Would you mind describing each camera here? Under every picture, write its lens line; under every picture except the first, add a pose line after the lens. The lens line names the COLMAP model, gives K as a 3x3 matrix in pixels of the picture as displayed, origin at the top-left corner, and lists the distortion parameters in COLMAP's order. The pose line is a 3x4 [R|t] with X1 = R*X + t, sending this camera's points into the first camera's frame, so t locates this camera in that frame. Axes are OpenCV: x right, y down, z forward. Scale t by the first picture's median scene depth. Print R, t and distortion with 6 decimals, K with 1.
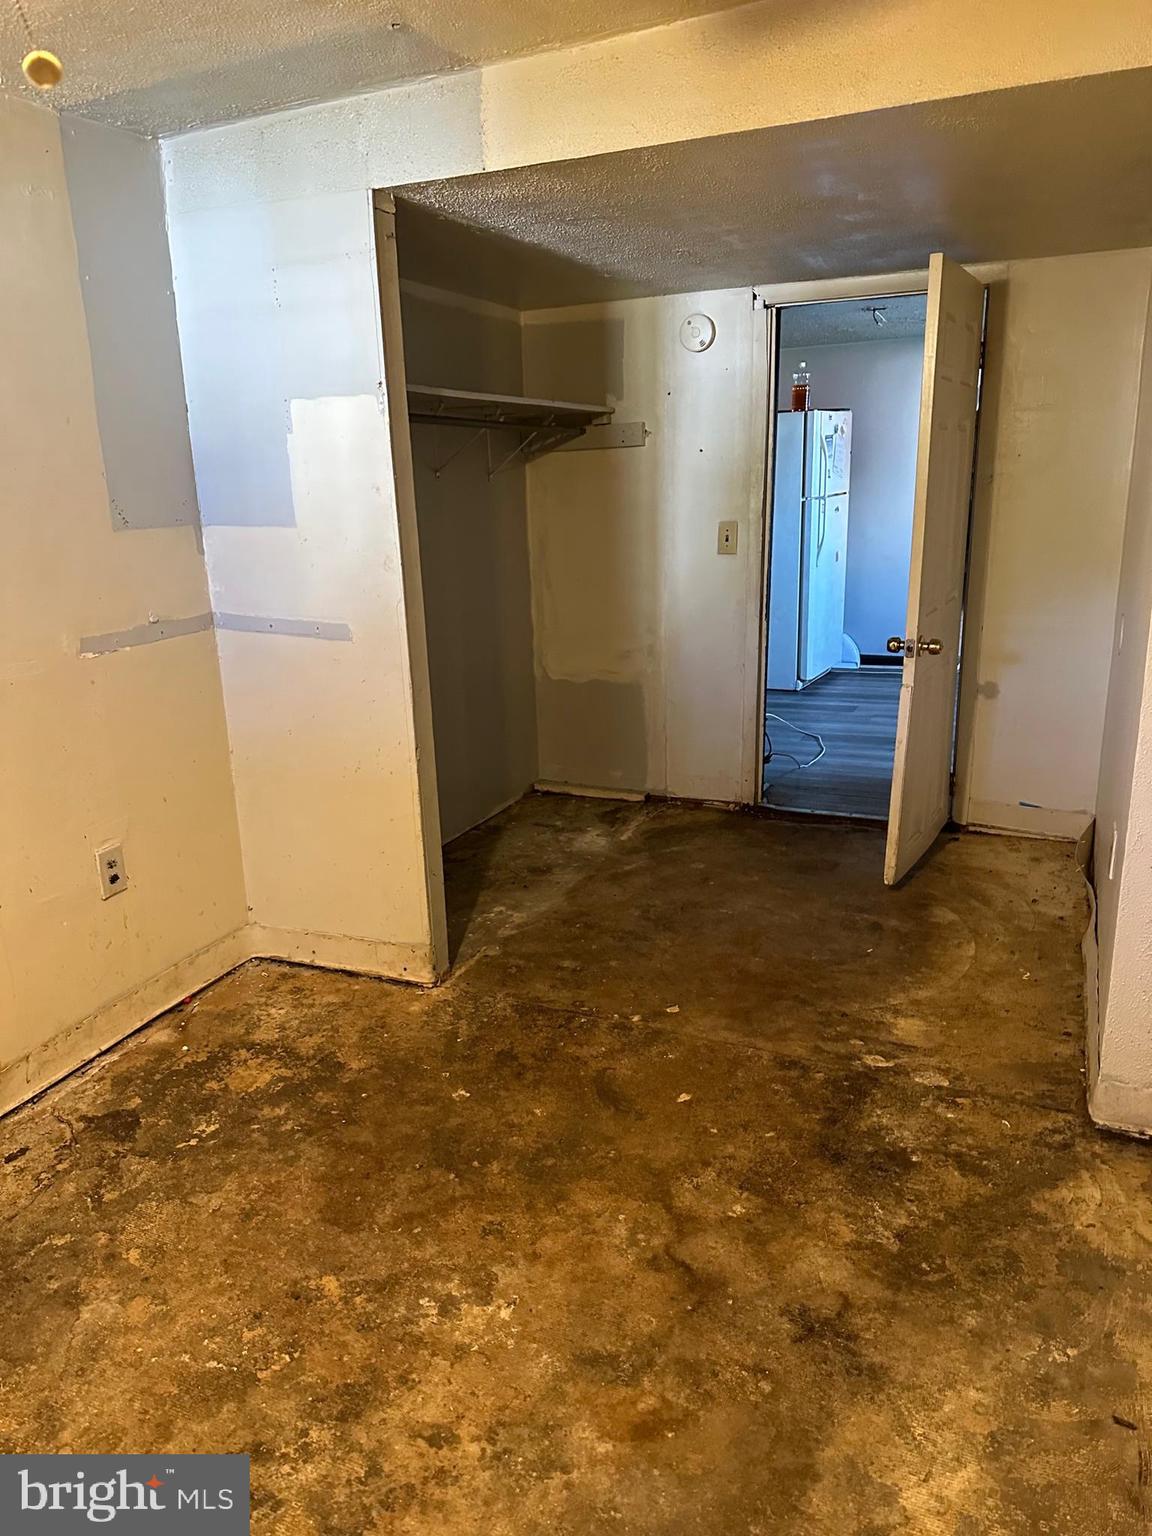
lens RADIAL K [[1081.6, 0, 576.0], [0, 1081.6, 768.0], [0, 0, 1]] dist [0.085316, -0.107632]
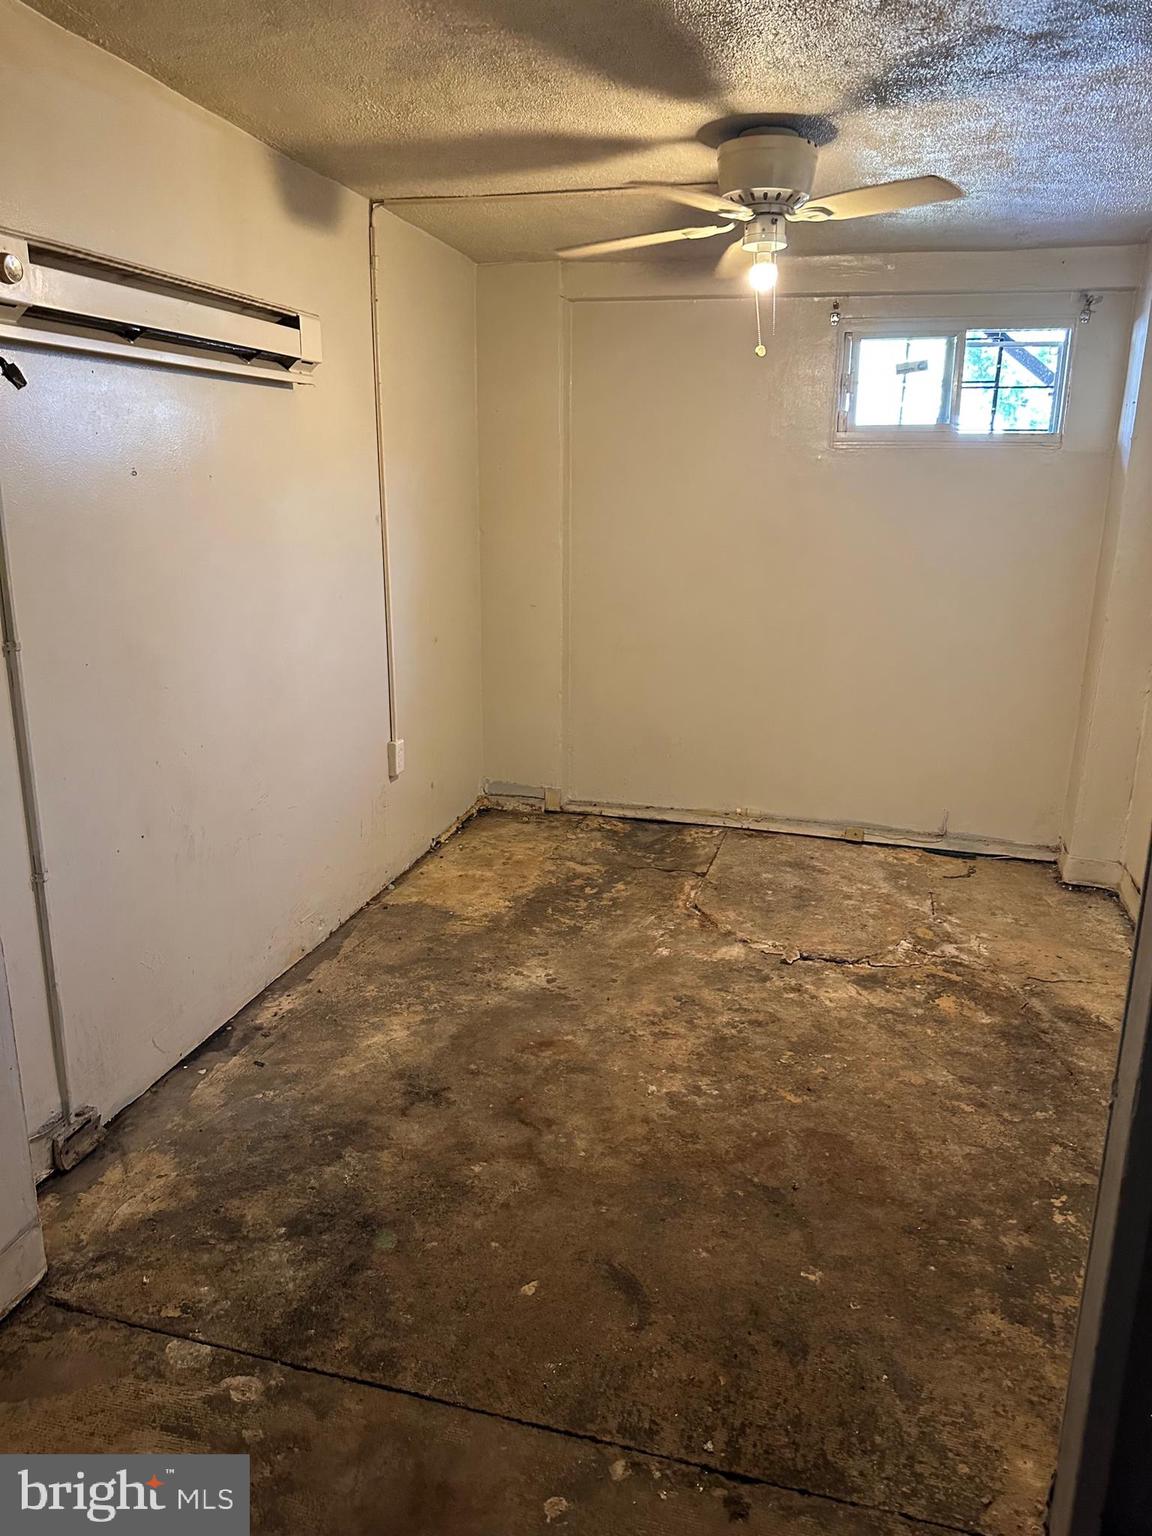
lens RADIAL K [[1081.6, 0, 576.0], [0, 1081.6, 768.0], [0, 0, 1]] dist [0.085316, -0.107632]
pose [[-0.987444, 0.059442, -0.146358, 0.185840], [-0.023687, 0.860311, 0.509219, -0.491794], [0.156183, 0.506292, -0.848101, 1.729918]]
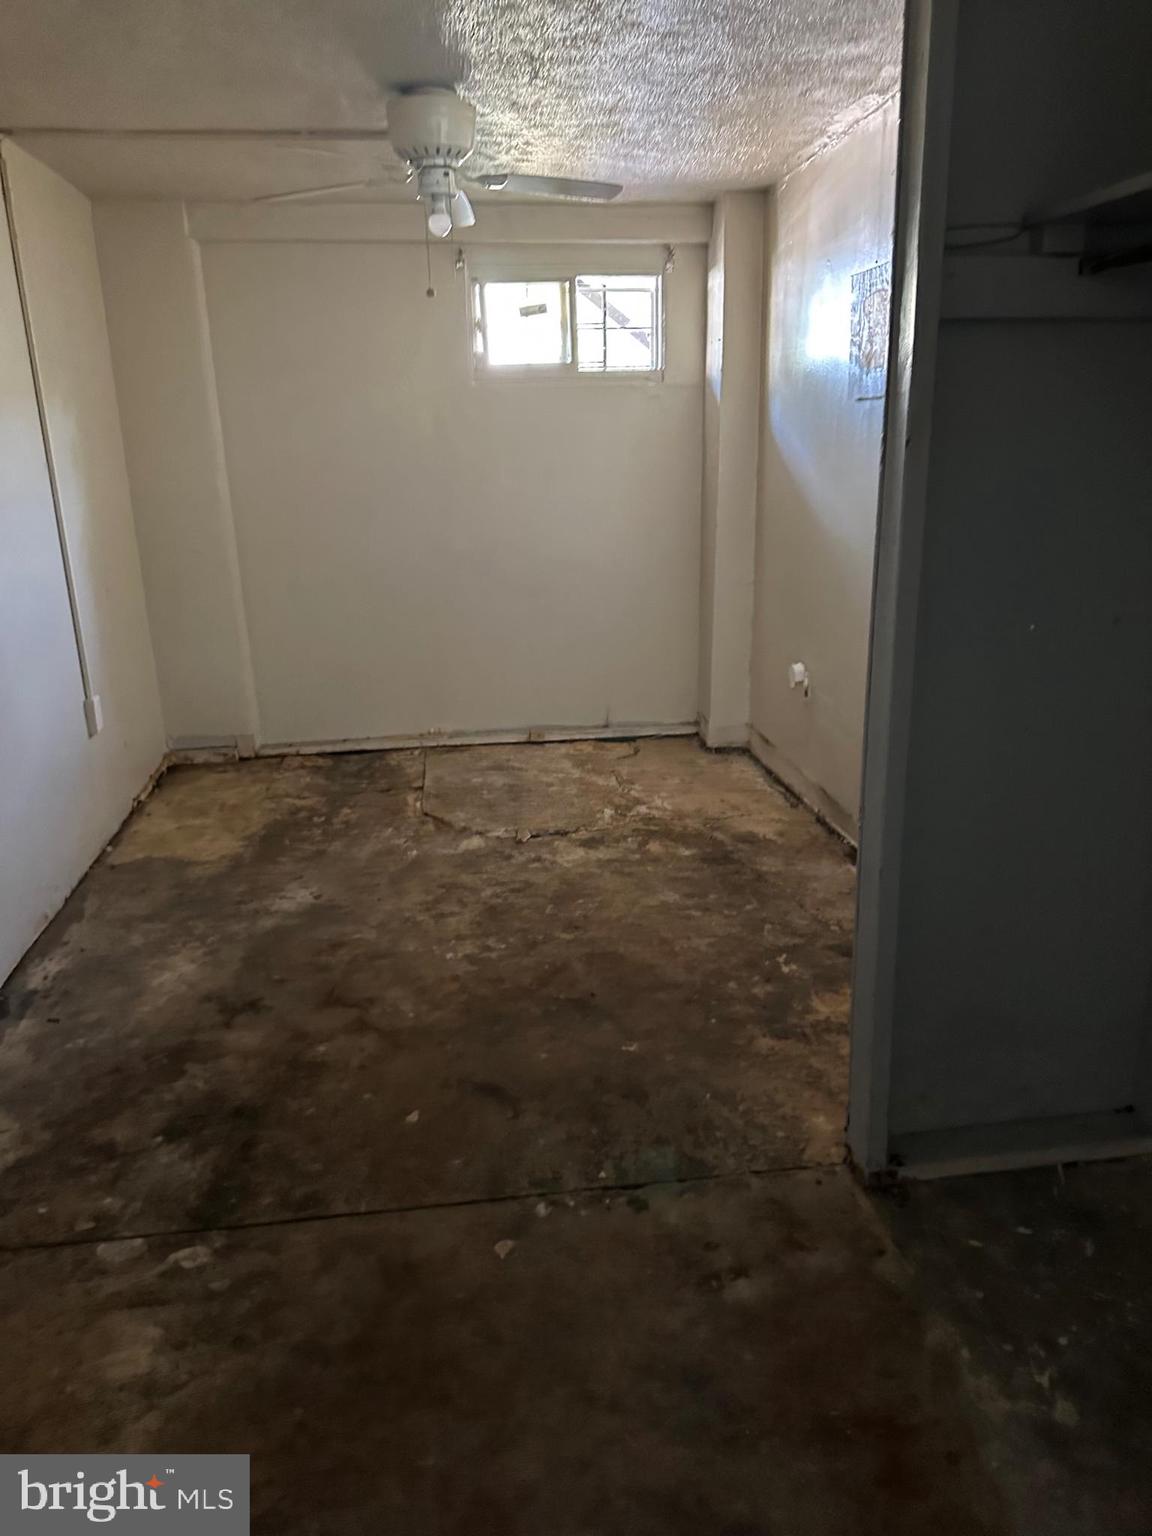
lens RADIAL K [[1068.5, 0, 576.0], [0, 1068.5, 768.0], [0, 0, 1]] dist [0.142155, -0.220729]
pose [[-0.851400, 0.207987, -0.481518, 0.415443], [-0.087847, 0.848511, 0.521834, -0.491335], [0.517109, 0.486590, -0.704151, 1.818166]]
